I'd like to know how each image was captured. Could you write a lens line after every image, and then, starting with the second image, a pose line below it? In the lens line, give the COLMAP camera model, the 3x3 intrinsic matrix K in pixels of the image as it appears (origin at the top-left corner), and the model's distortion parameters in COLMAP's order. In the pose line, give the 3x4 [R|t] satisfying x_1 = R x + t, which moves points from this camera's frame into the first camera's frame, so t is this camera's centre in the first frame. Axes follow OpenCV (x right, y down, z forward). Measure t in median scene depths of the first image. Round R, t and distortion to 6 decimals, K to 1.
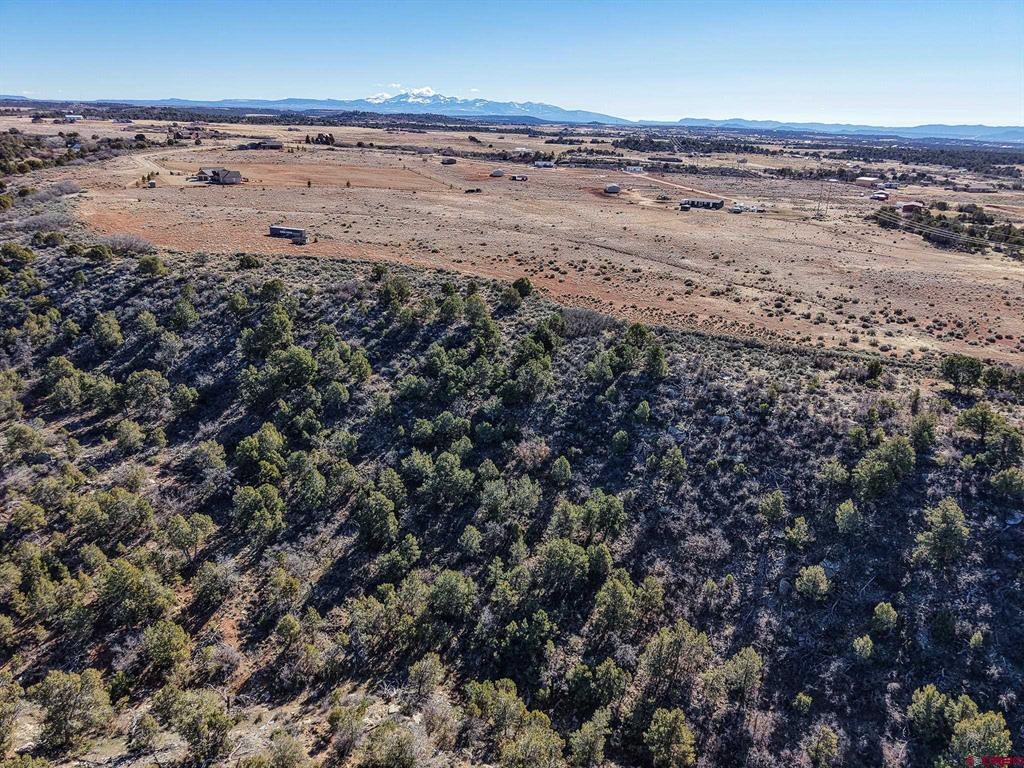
lens RADIAL K [[675.2, 0, 510.8], [0, 675.2, 384.4], [0, 0, 1]] dist [0.028496, -0.035754]
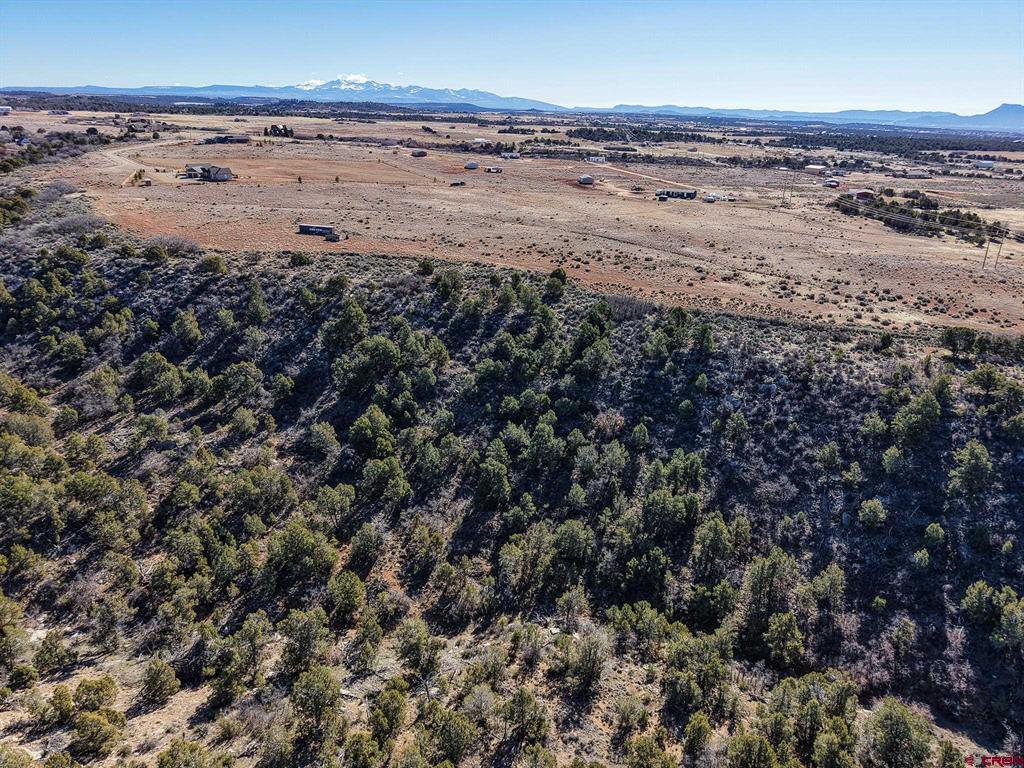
lens RADIAL K [[675.2, 0, 510.8], [0, 675.2, 384.4], [0, 0, 1]] dist [0.028496, -0.035754]
pose [[0.996208, -0.035806, 0.079297, -0.203549], [0.034496, 0.999246, 0.017834, 0.010070], [-0.079876, -0.015031, 0.996692, -0.116537]]
